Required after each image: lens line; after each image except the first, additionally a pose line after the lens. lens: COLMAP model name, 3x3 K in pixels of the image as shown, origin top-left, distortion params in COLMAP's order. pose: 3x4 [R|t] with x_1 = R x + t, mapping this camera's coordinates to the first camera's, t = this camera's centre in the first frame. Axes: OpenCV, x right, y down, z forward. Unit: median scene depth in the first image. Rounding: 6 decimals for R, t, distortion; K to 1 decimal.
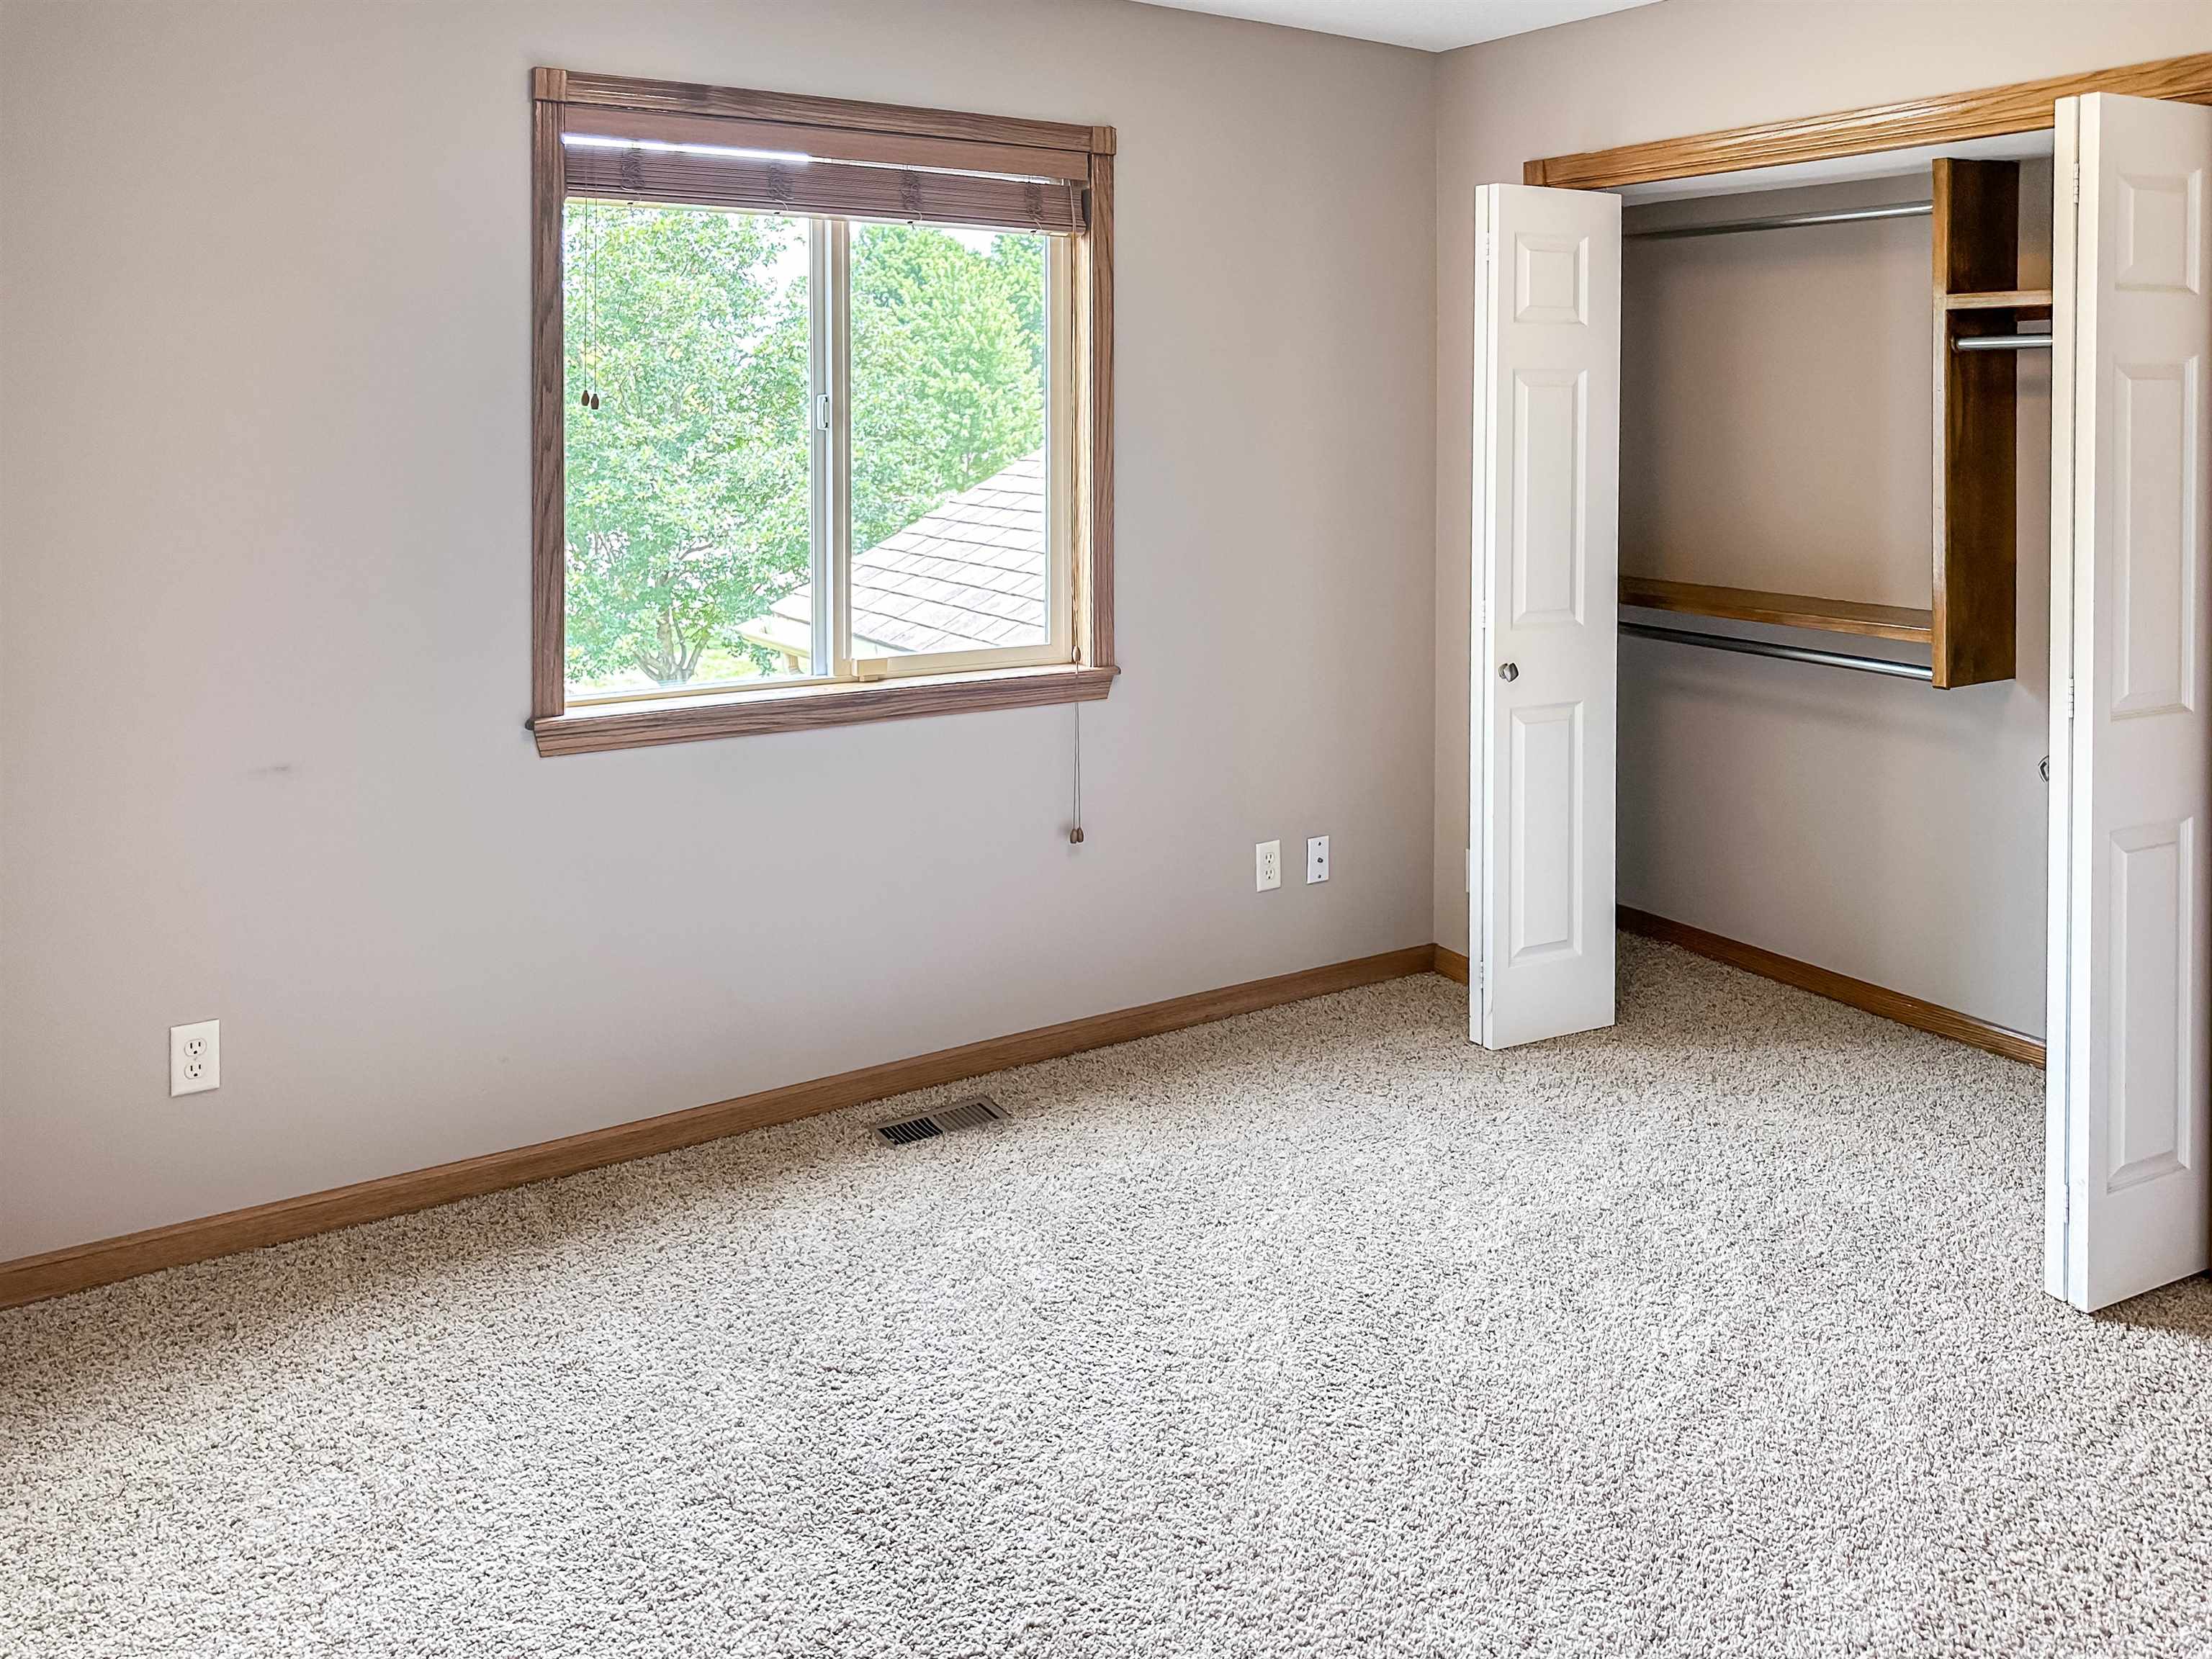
lens RADIAL K [[1896.1, 0, 1106.1], [0, 1896.1, 831.1], [0, 0, 1]] dist [-0.019614, 0.002416]
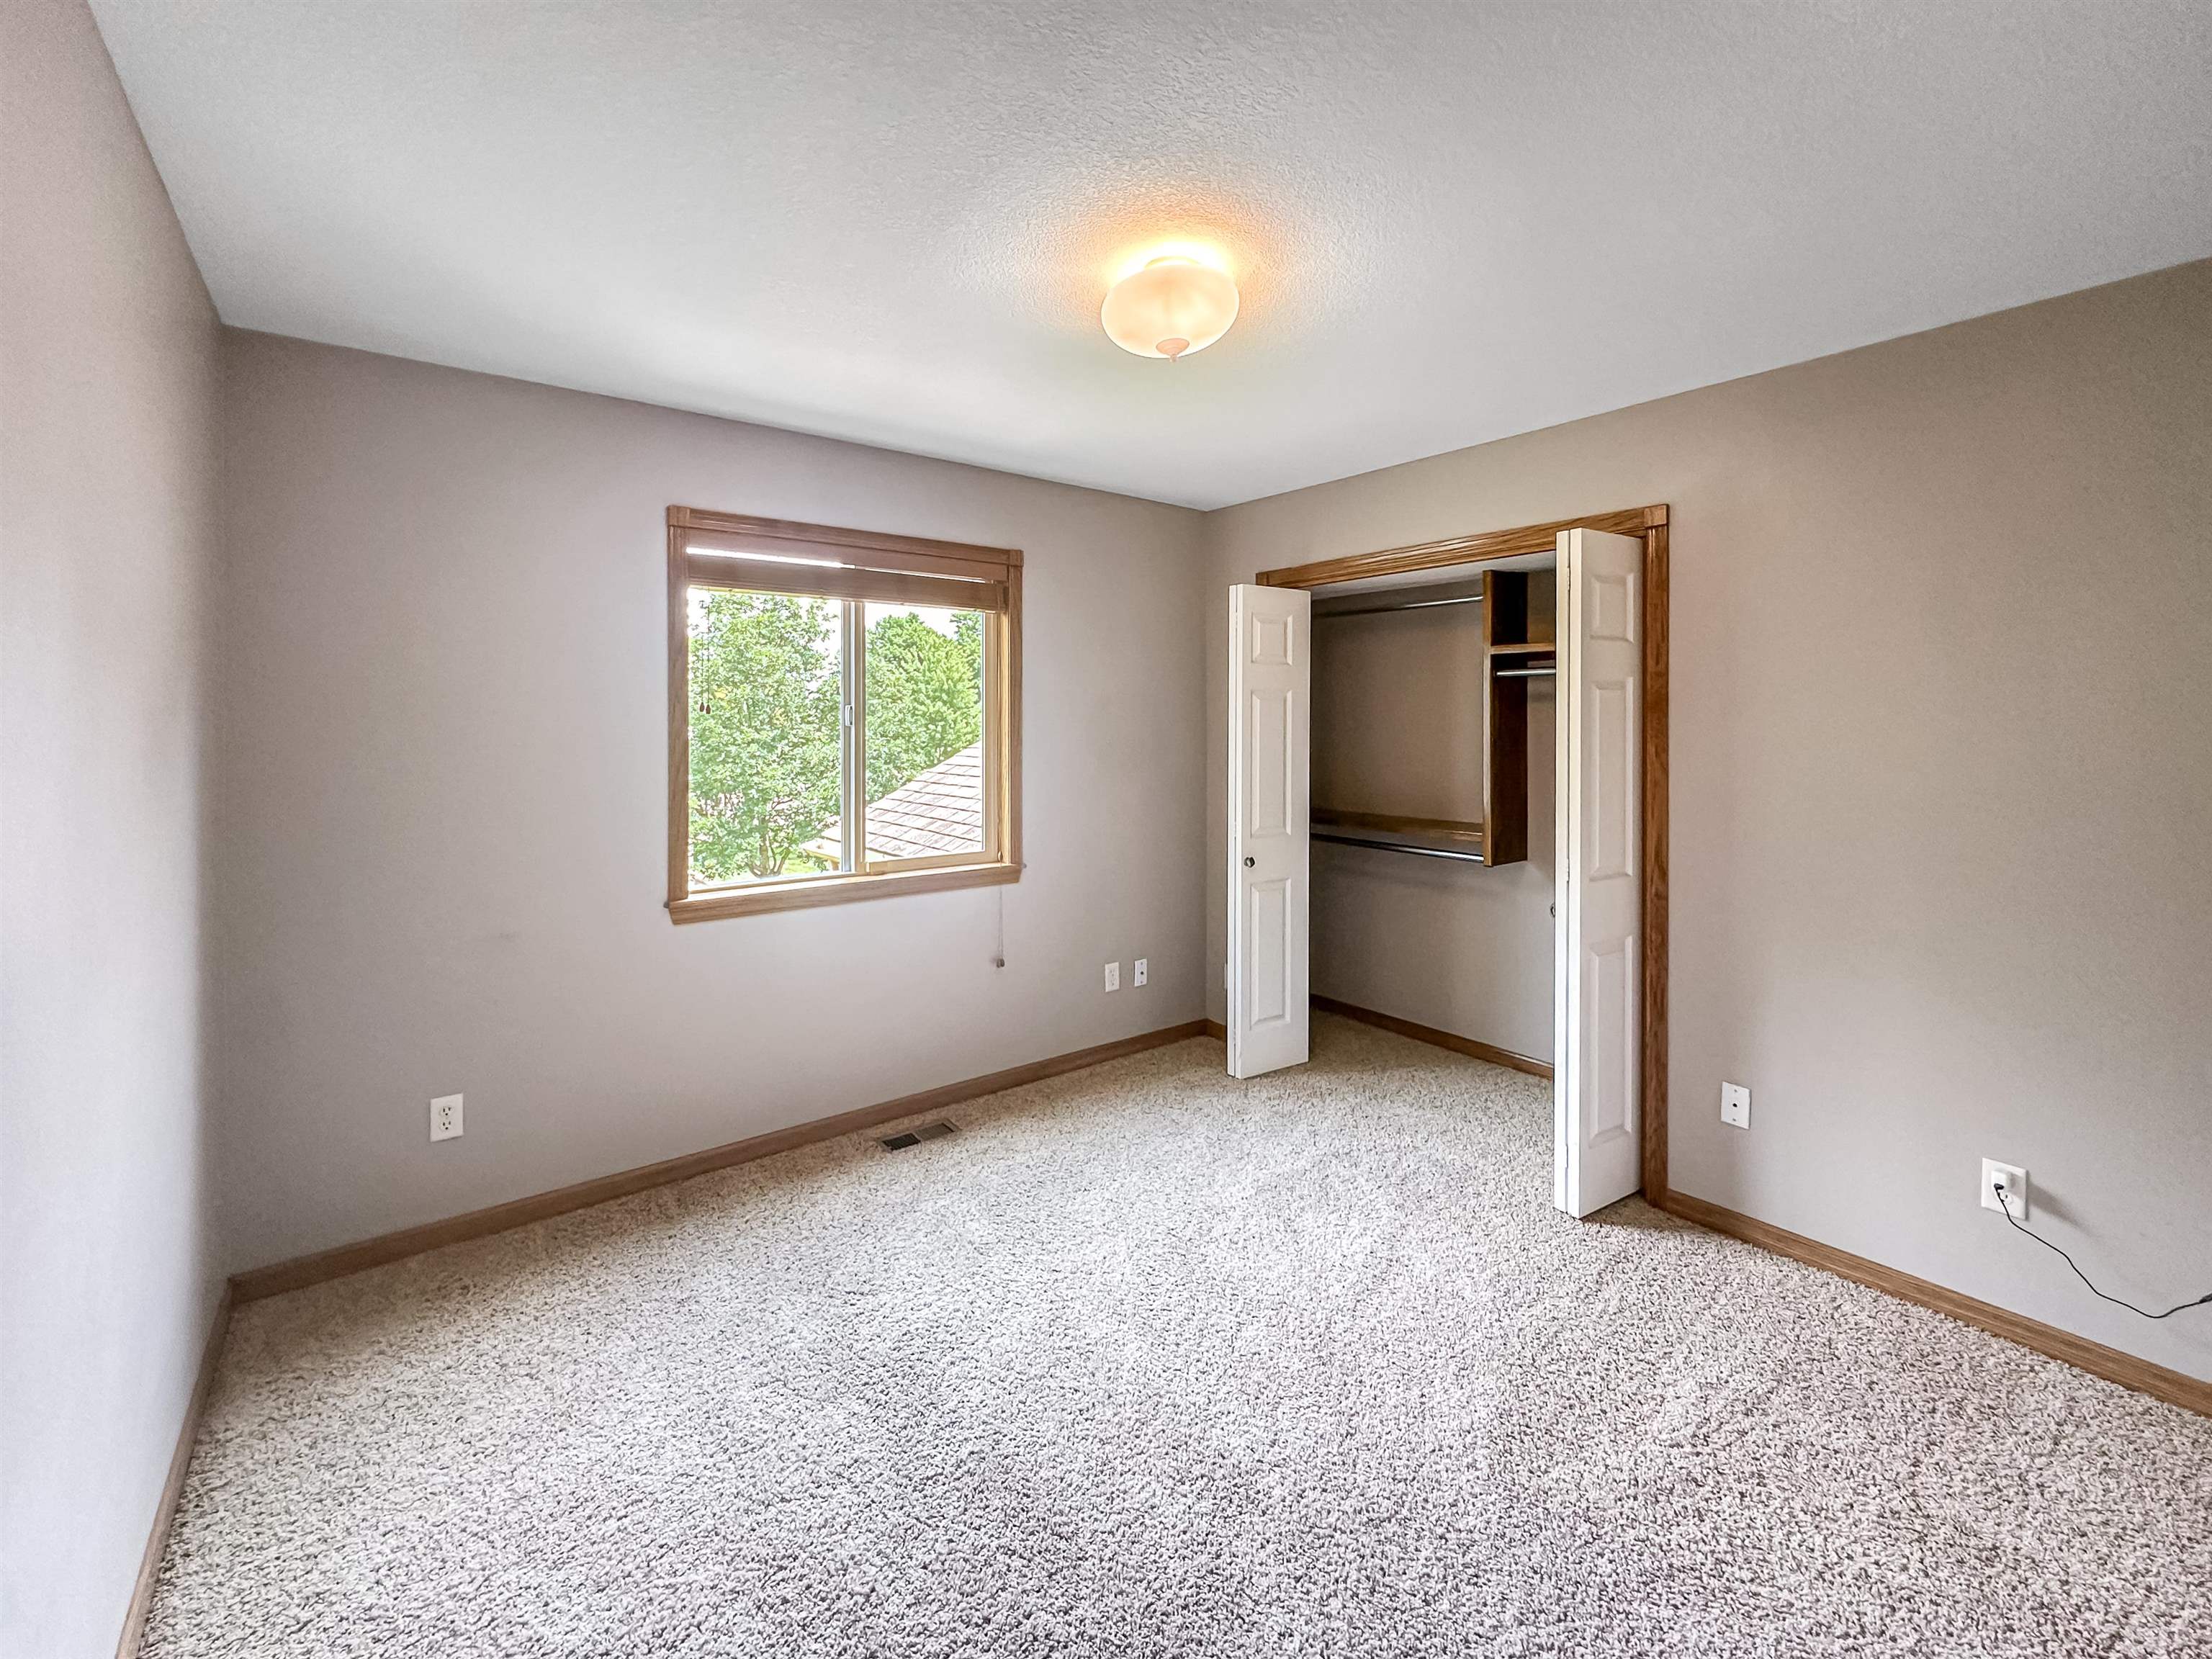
lens RADIAL K [[898.1, 0, 1161.3], [0, 898.1, 778.4], [0, 0, 1]] dist [-0.002863, -0.000063]
pose [[0.987279, -0.001493, 0.158988, -0.000763], [0.030897, 0.982695, -0.182637, -0.008294], [-0.155964, 0.185226, 0.970240, 0.145888]]
